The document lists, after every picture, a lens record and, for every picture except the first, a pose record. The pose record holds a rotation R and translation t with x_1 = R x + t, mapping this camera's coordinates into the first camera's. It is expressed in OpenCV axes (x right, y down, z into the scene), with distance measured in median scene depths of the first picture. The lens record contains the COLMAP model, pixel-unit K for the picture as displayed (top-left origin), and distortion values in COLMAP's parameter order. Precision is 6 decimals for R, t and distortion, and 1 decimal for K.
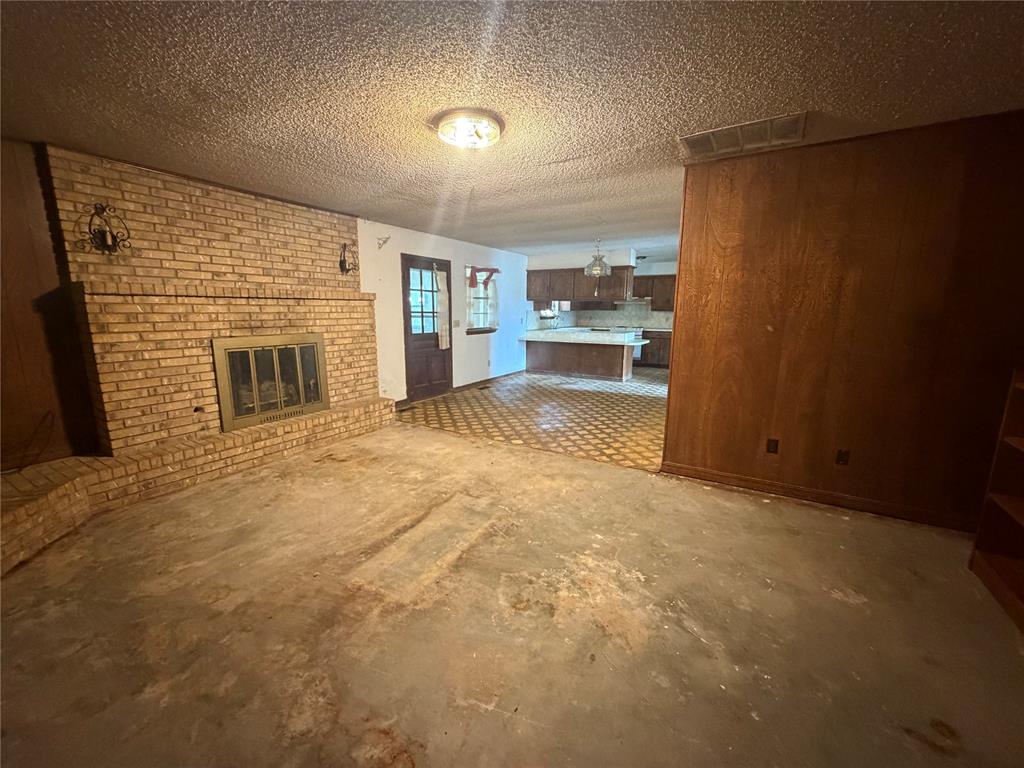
lens RADIAL K [[406.4, 0, 510.0], [0, 406.4, 383.6], [0, 0, 1]] dist [0.001689, -0.000237]
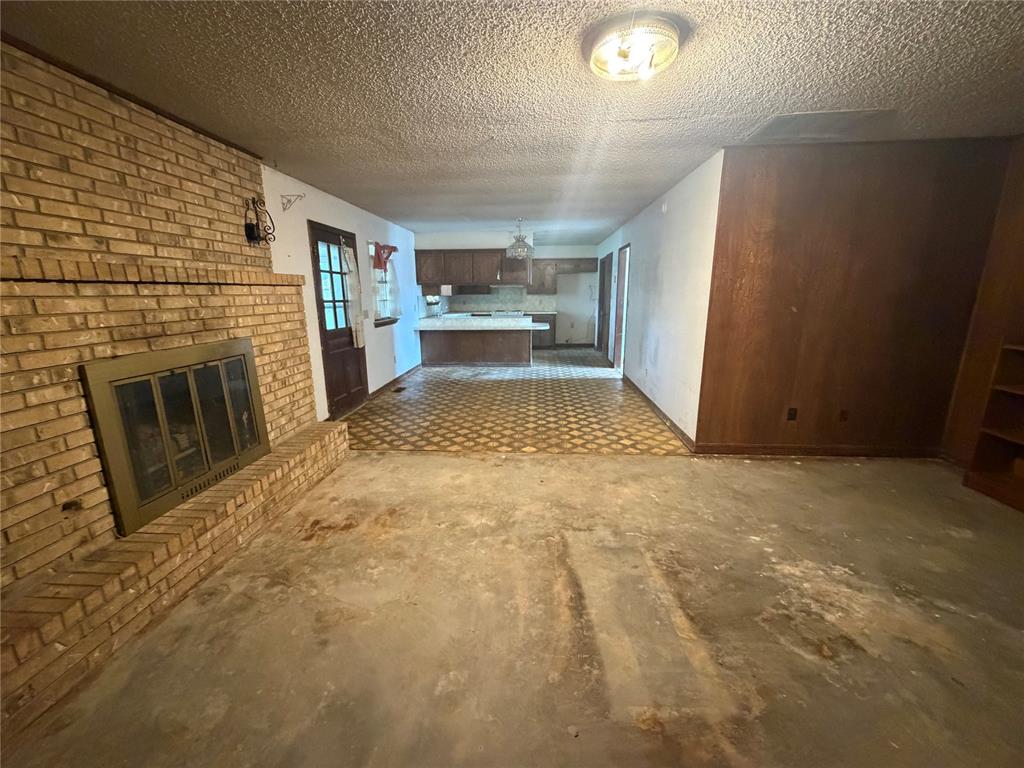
lens RADIAL K [[406.4, 0, 510.0], [0, 406.4, 383.6], [0, 0, 1]] dist [0.001689, -0.000237]
pose [[0.889406, -0.113089, 0.442909, -0.396940], [0.095784, 0.993511, 0.061330, -0.054486], [-0.446970, -0.012123, 0.894467, 0.251240]]
